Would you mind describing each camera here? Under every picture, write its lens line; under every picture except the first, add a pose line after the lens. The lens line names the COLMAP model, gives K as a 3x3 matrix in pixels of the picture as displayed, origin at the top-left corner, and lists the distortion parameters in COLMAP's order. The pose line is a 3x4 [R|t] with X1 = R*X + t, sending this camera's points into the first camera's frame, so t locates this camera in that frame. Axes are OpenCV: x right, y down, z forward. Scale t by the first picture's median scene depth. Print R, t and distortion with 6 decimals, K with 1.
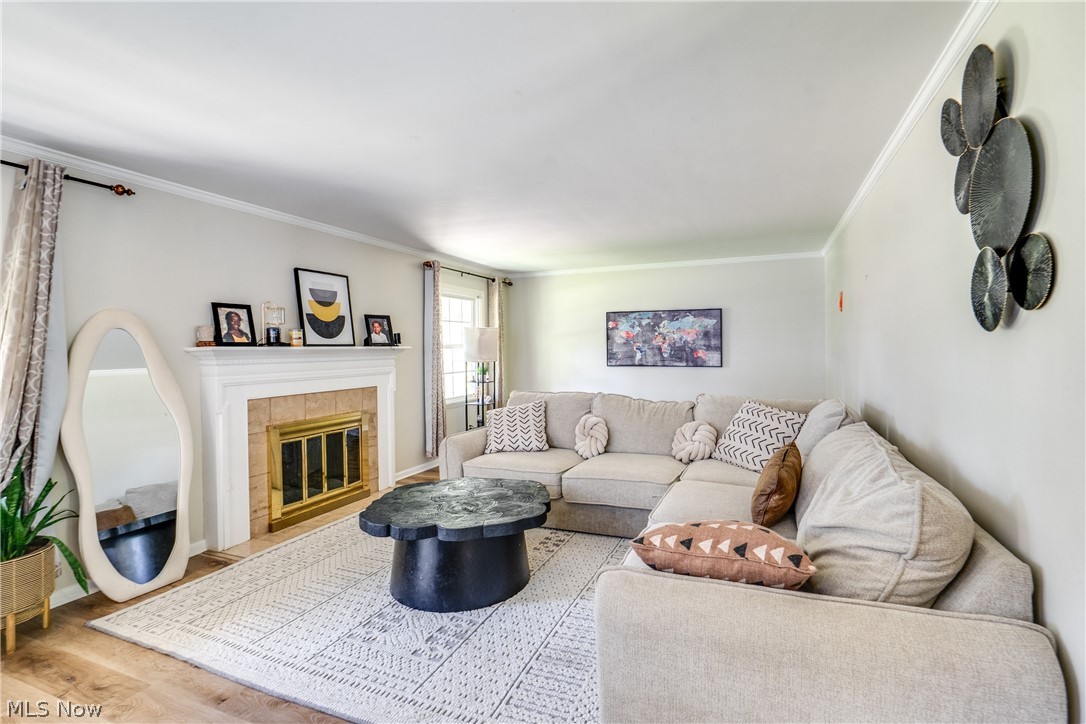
lens RADIAL K [[497.2, 0, 556.0], [0, 497.2, 354.9], [0, 0, 1]] dist [0.009077, 0.000225]
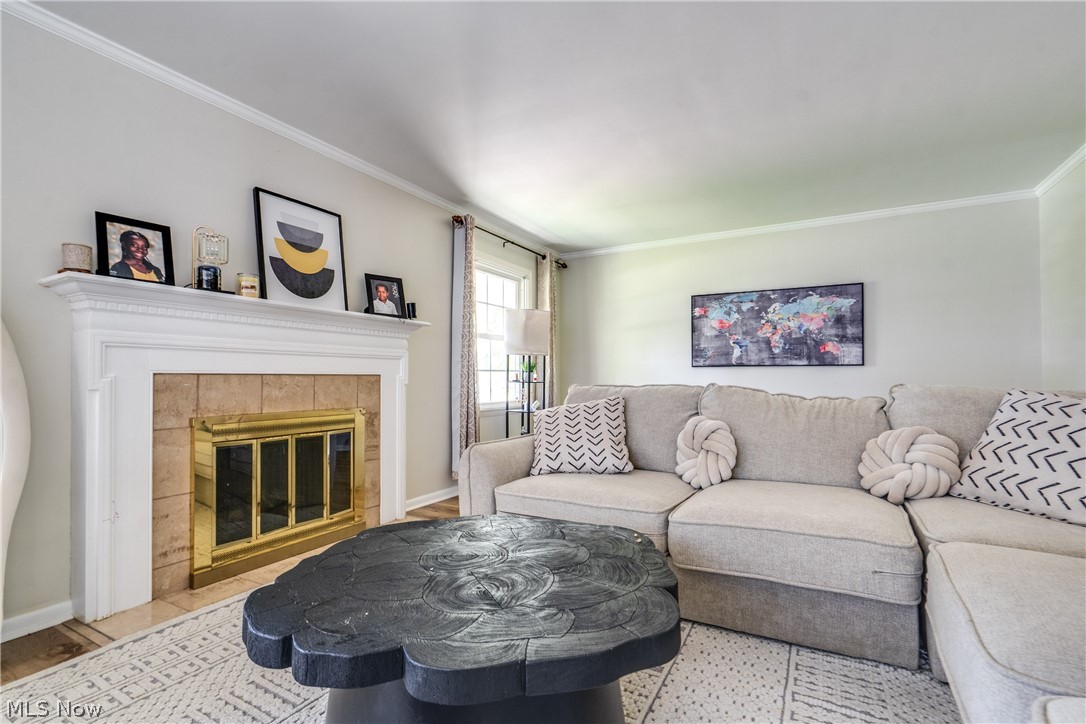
lens RADIAL K [[492.6, 0, 545.7], [0, 492.6, 370.1], [0, 0, 1]] dist [0.002929, 0.000392]
pose [[0.993576, 0.007687, -0.112906, -0.054976], [-0.010906, 0.999551, -0.027914, 0.083623], [0.112641, 0.028966, 0.993213, 0.380448]]
